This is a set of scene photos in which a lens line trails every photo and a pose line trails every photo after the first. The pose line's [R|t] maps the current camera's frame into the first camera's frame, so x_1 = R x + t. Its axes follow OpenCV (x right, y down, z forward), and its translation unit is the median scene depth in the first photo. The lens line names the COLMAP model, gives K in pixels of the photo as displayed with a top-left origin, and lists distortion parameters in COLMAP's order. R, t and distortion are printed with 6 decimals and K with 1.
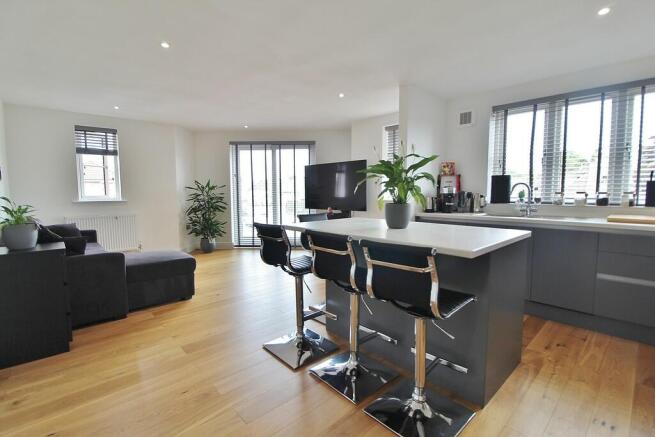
lens RADIAL K [[307.9, 0, 327.5], [0, 307.9, 218.5], [0, 0, 1]] dist [-0.012421, 0.000324]
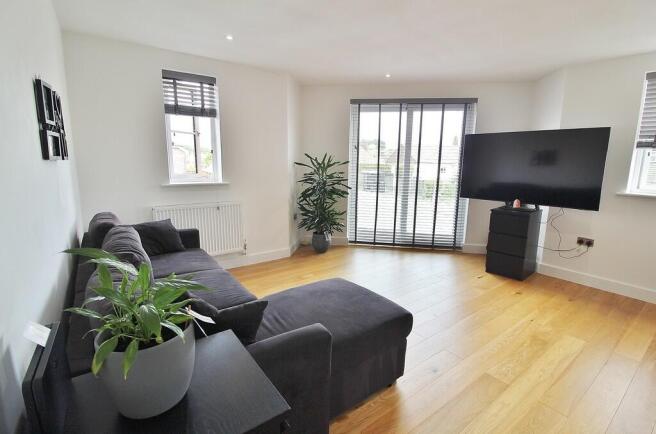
lens RADIAL K [[320.0, 0, 328.0], [0, 320.0, 217.0], [0, 0, 1]] dist [0.000039, -0.000239]
pose [[0.996054, 0.034870, -0.081617, -0.317706], [-0.026942, 0.994988, 0.096297, -0.050055], [0.084566, -0.093718, 0.992001, 0.244560]]
